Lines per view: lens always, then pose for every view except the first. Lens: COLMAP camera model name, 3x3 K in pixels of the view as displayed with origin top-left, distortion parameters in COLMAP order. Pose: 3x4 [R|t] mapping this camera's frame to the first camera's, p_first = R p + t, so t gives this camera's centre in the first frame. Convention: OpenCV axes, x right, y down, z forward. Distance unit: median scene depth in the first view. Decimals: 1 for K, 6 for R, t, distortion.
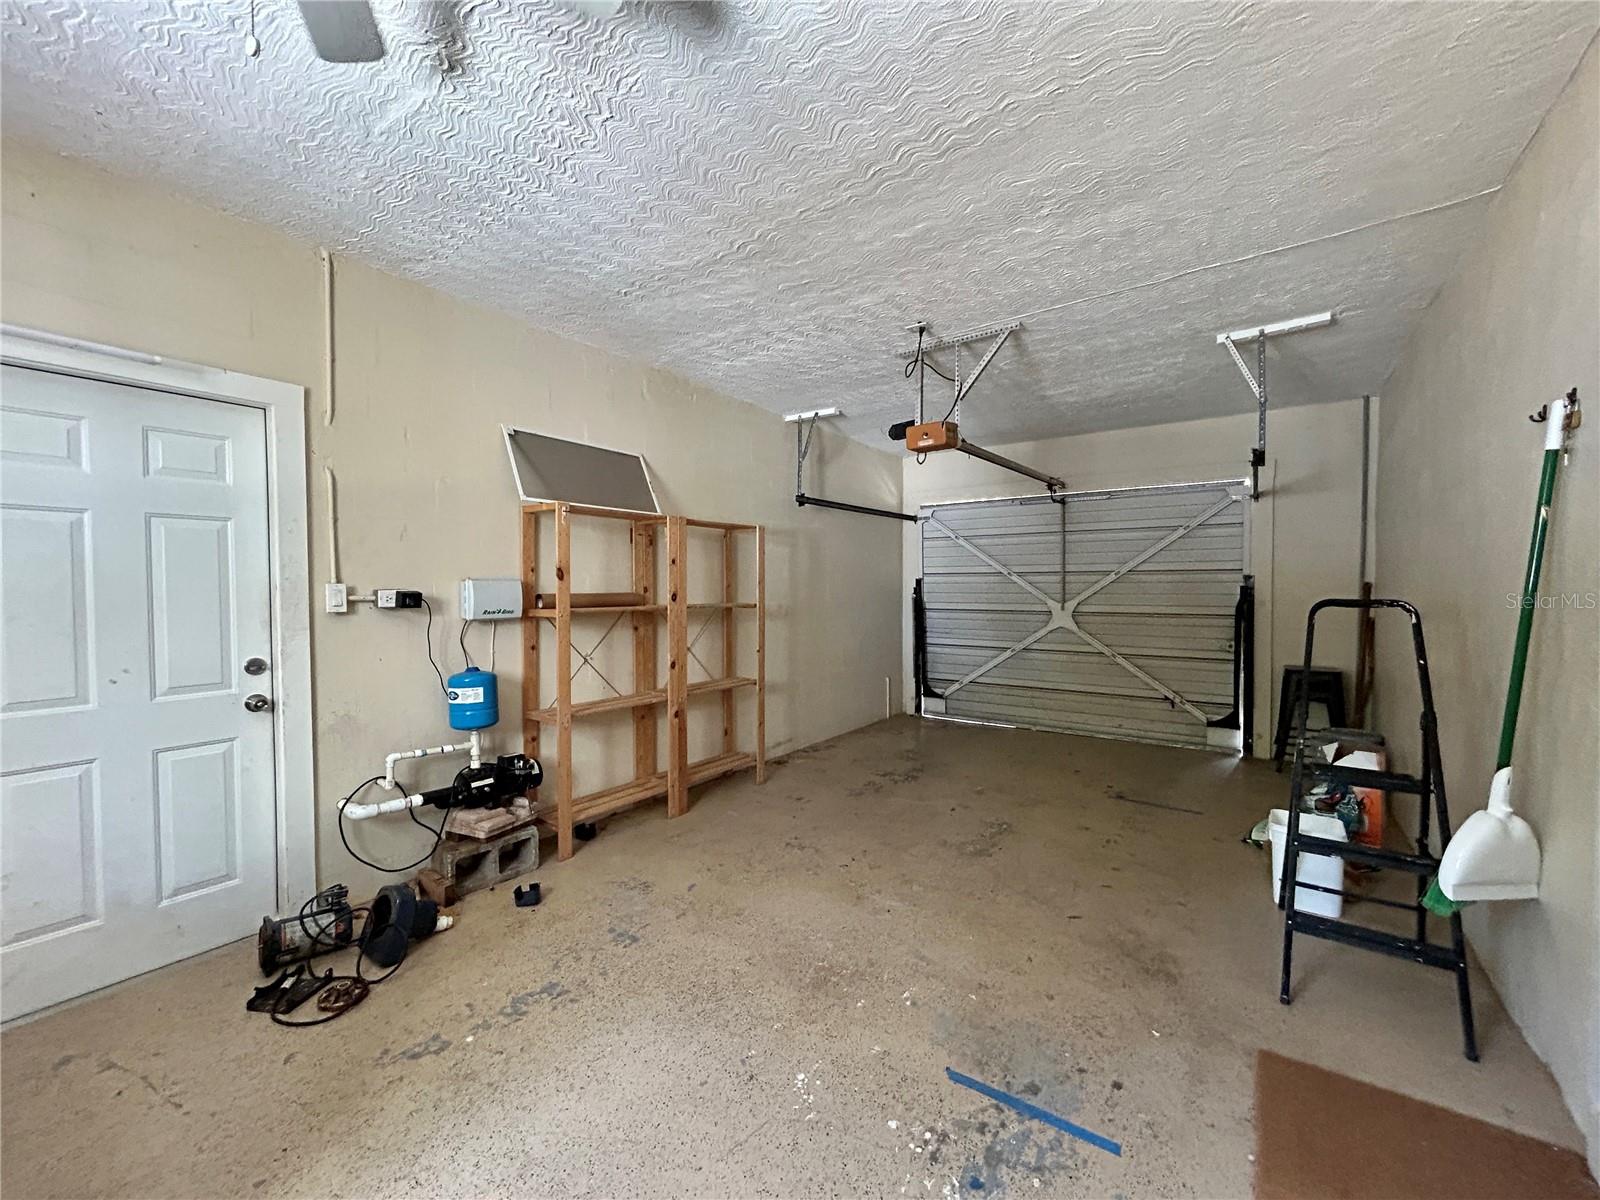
lens RADIAL K [[645.5, 0, 798.9], [0, 645.5, 601.5], [0, 0, 1]] dist [0.000514, -0.000372]
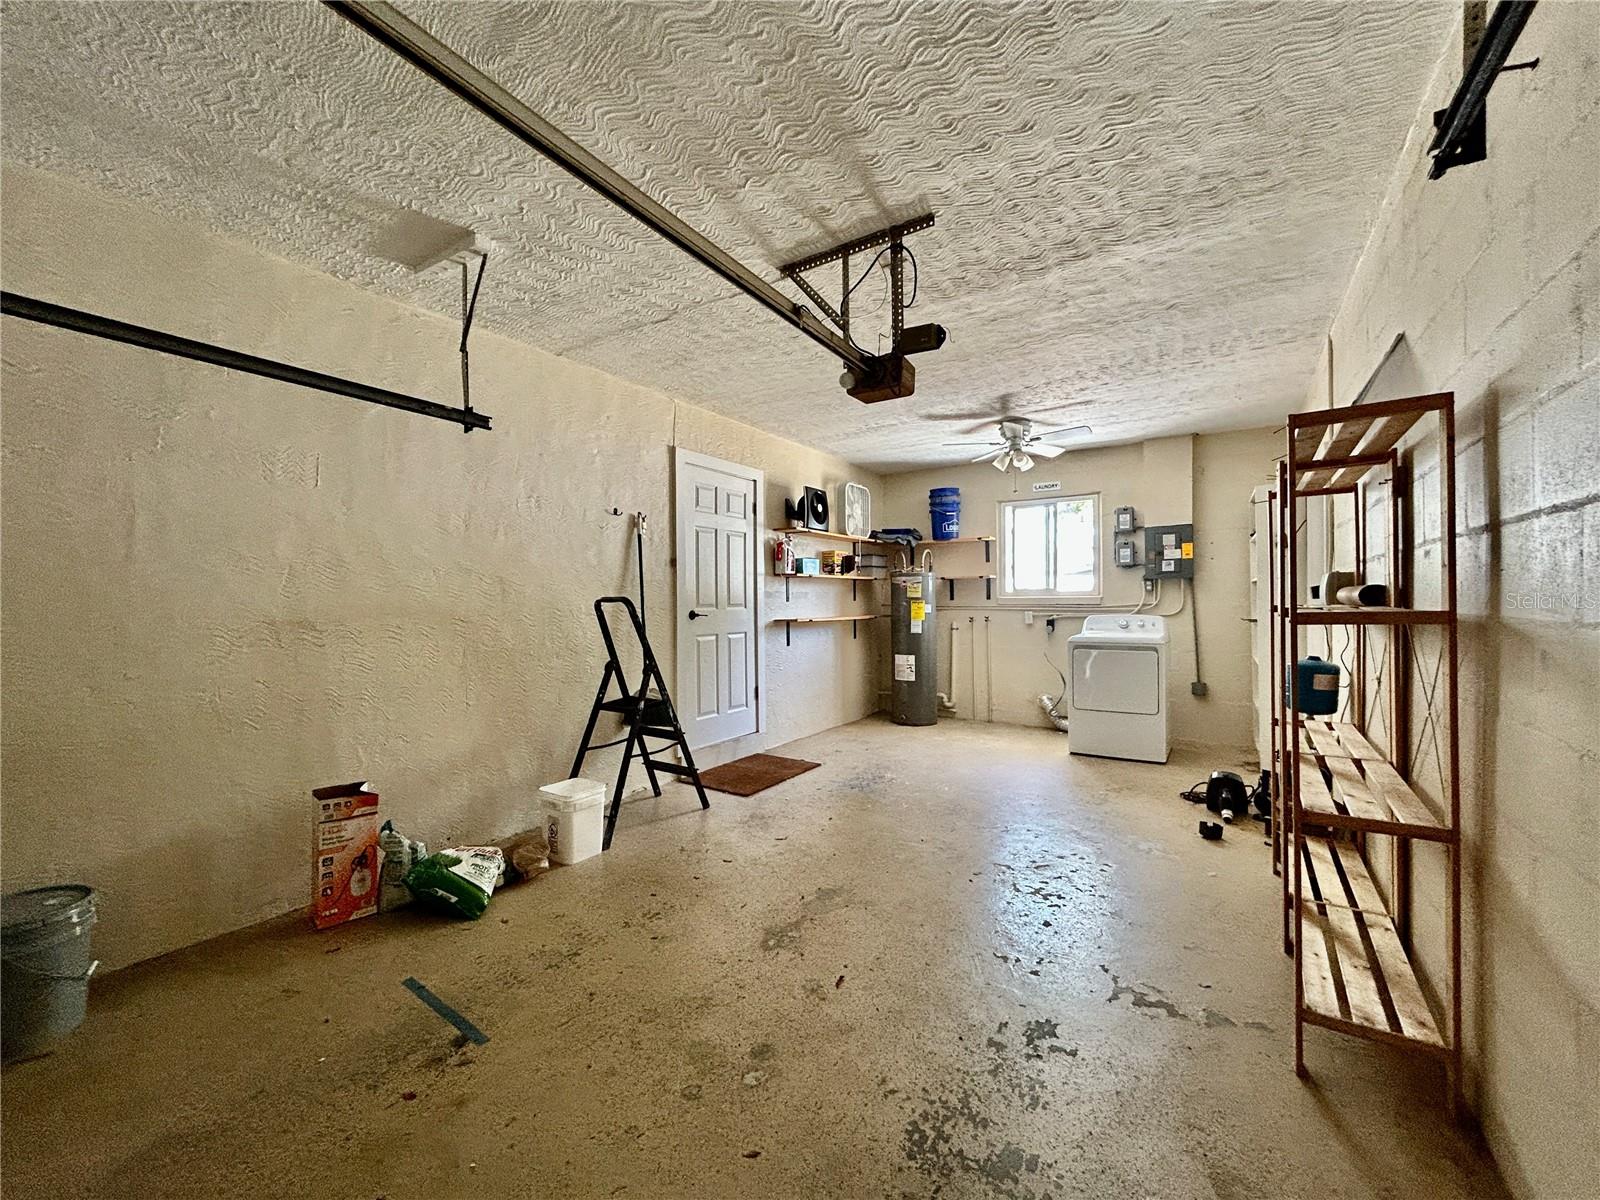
lens RADIAL K [[645.5, 0, 798.9], [0, 645.5, 601.5], [0, 0, 1]] dist [0.000514, -0.000372]
pose [[-0.999323, 0.008912, -0.035696, 0.334110], [0.007972, 0.999620, 0.026392, -0.020545], [0.035918, 0.026089, -0.999014, 1.772969]]
